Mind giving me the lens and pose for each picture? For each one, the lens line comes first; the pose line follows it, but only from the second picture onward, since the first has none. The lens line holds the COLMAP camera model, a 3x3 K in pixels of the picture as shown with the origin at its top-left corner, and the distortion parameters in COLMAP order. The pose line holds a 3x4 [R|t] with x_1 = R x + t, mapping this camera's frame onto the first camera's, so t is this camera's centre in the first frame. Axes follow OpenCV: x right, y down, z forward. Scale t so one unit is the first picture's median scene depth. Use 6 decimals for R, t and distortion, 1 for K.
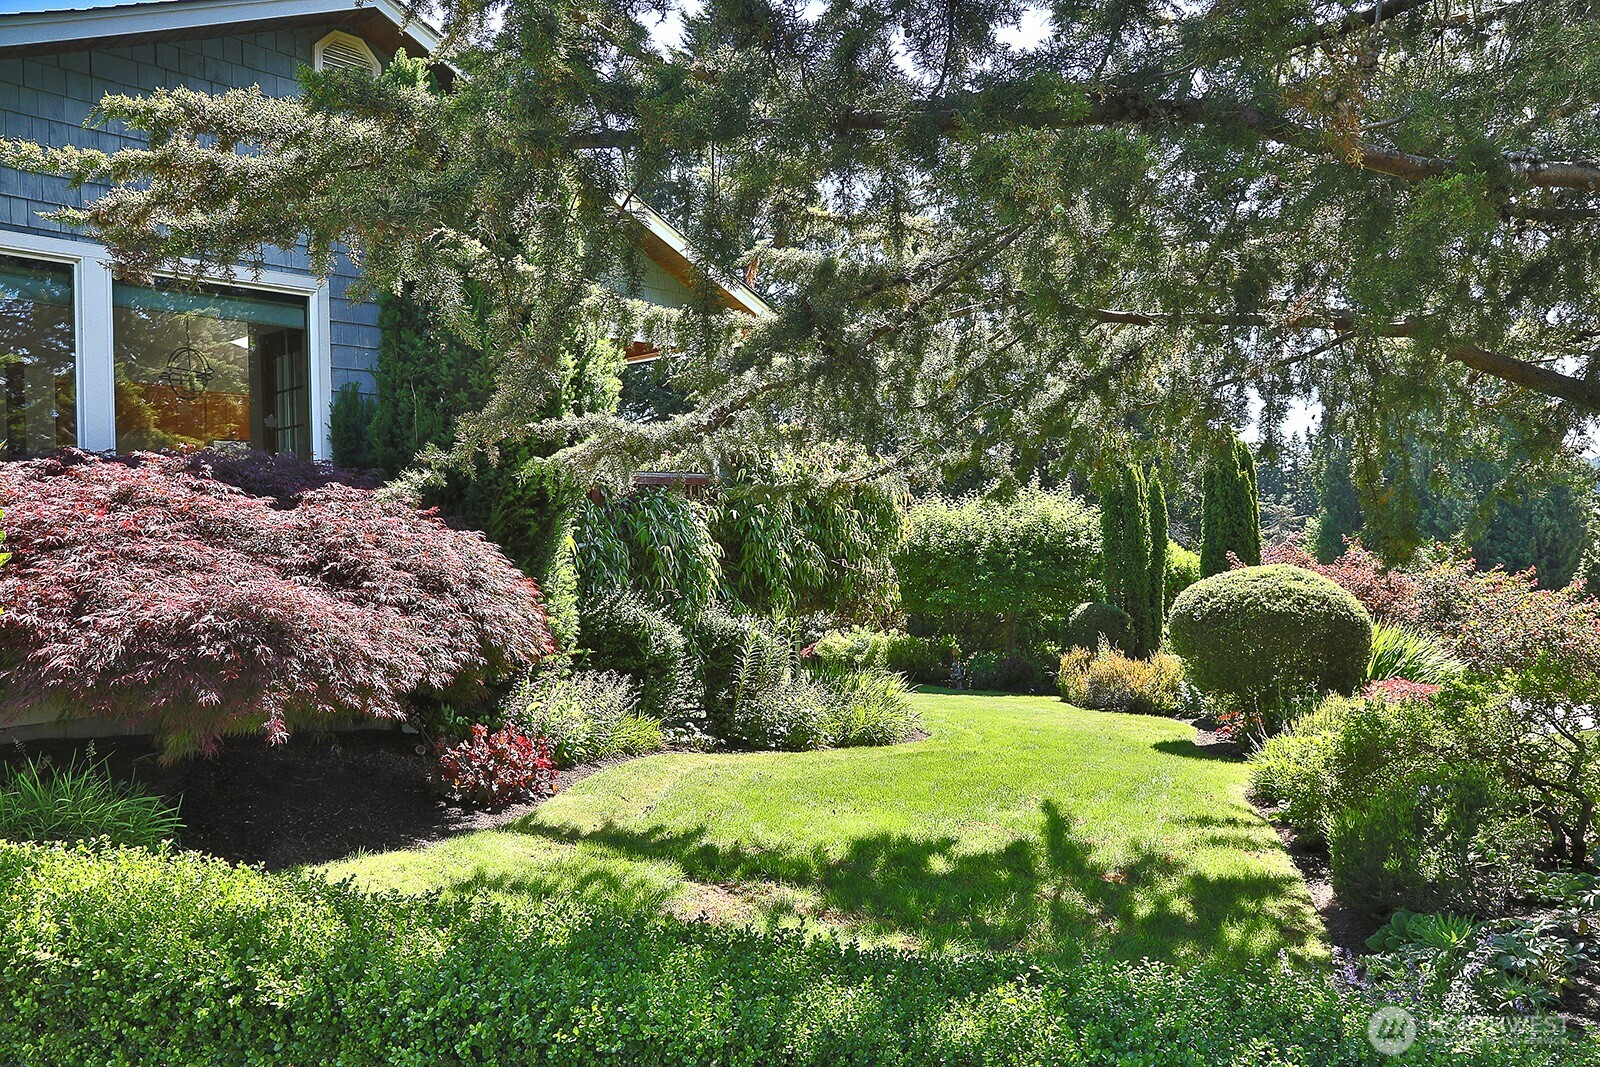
lens RADIAL K [[1144.0, 0, 769.4], [0, 1144.0, 538.4], [0, 0, 1]] dist [-0.115460, 0.076675]
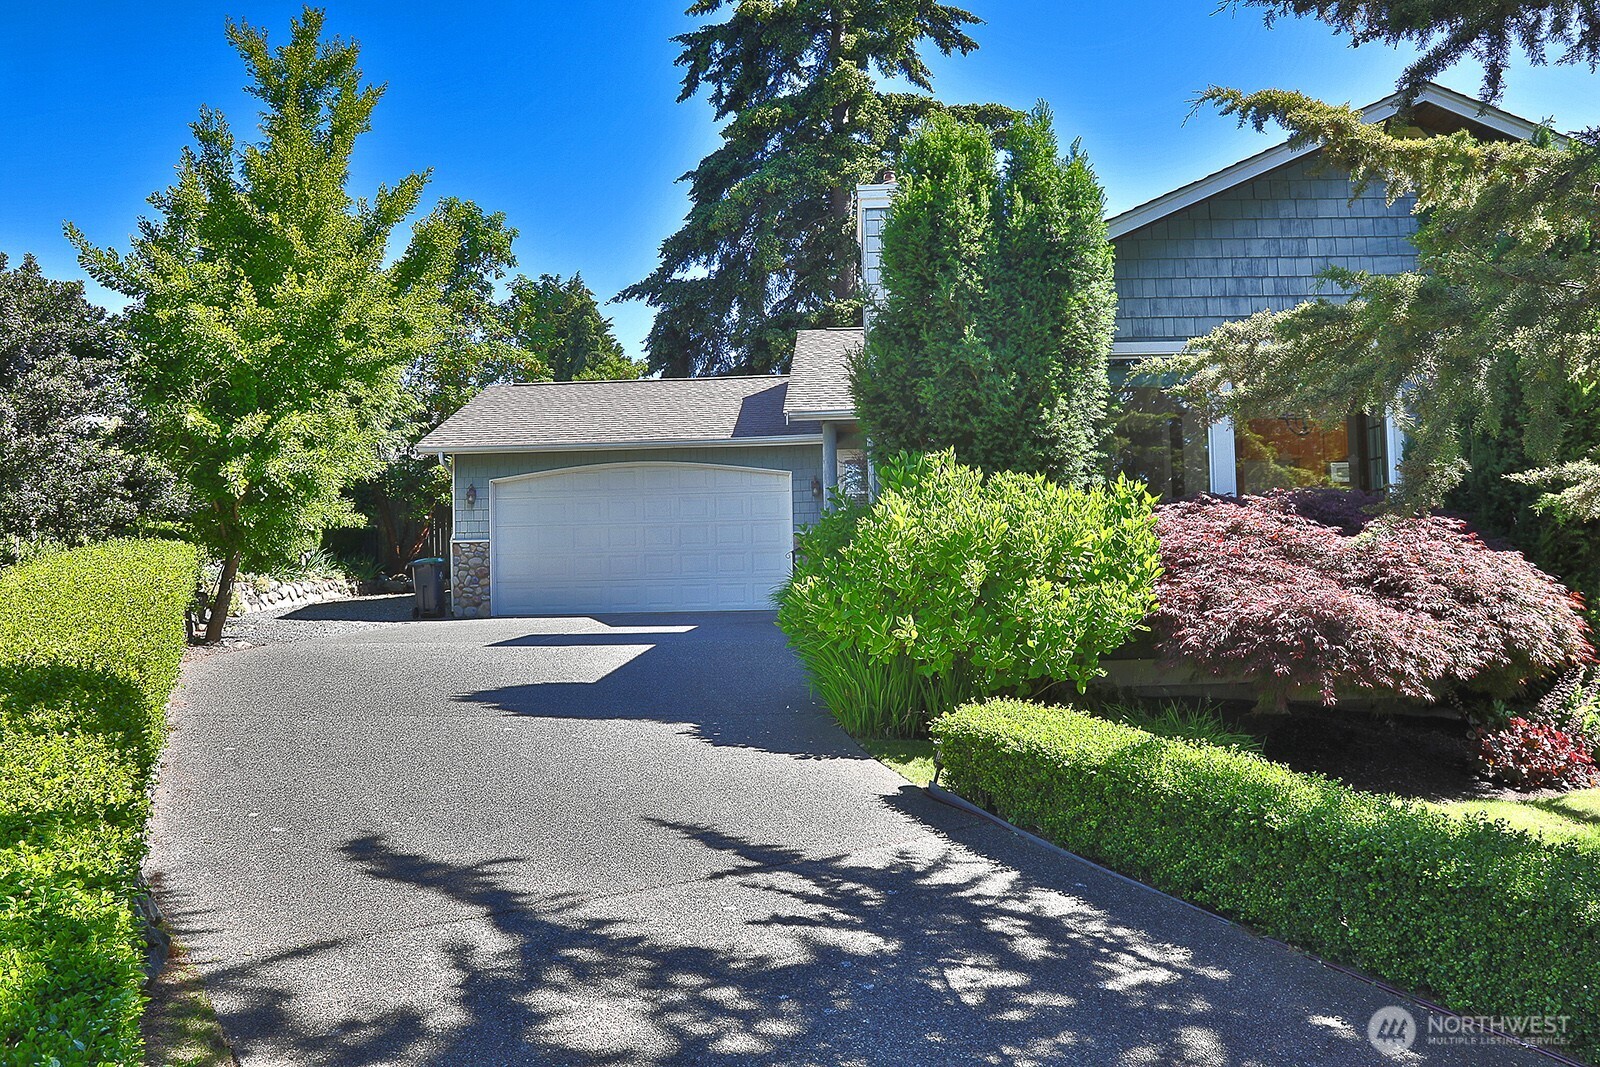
lens RADIAL K [[1115.2, 0, 800.0], [0, 1115.2, 533.5], [0, 0, 1]] dist [-0.134741, 0.066569]
pose [[0.591328, -0.009322, -0.806377, 0.225369], [0.002971, 0.999952, -0.009381, -0.020039], [0.806426, 0.003151, 0.591327, -0.289364]]
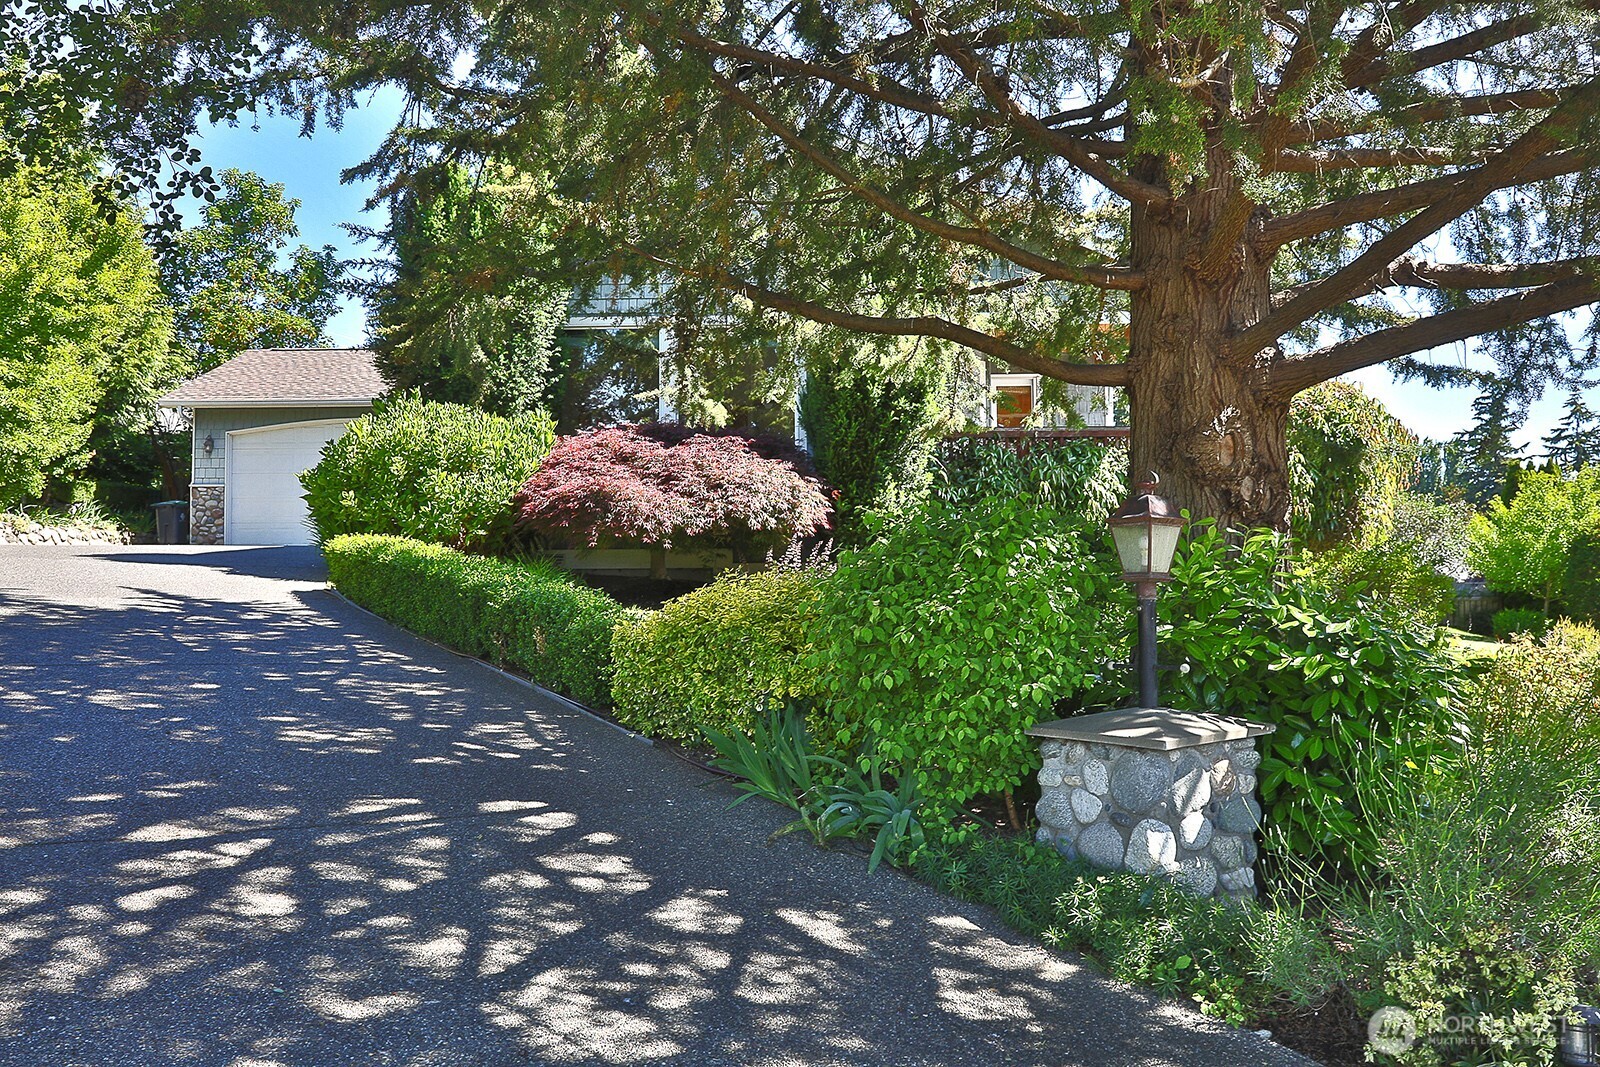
lens RADIAL K [[1372.1, 0, 800.0], [0, 1372.1, 533.5], [0, 0, 1]] dist [-0.009724, -0.008584]
pose [[0.581430, -0.009879, -0.813536, 1.698816], [-0.013934, 0.999659, -0.022097, 0.177399], [0.813477, 0.024184, 0.581094, -0.201490]]
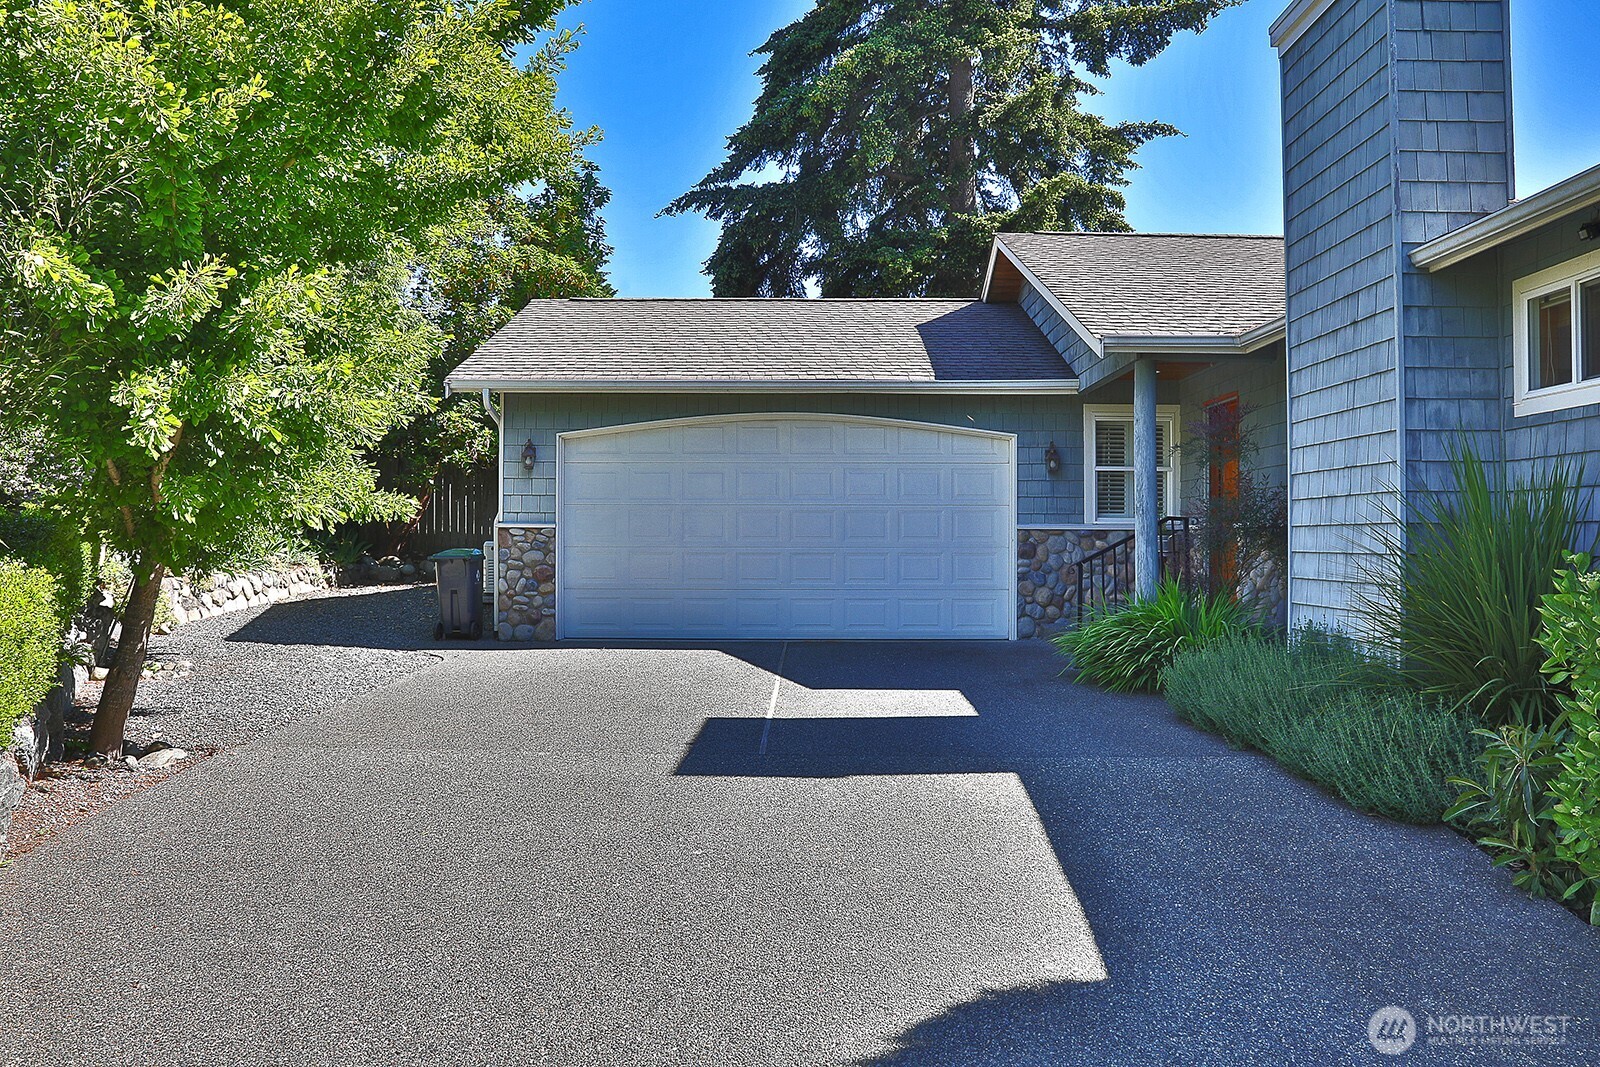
lens RADIAL K [[1144.0, 0, 769.4], [0, 1144.0, 538.4], [0, 0, 1]] dist [-0.115460, 0.076675]
pose [[0.599724, 0.036223, -0.799387, -0.792401], [-0.023560, 0.999341, 0.027608, -0.071848], [0.799860, 0.002276, 0.600182, -0.121207]]
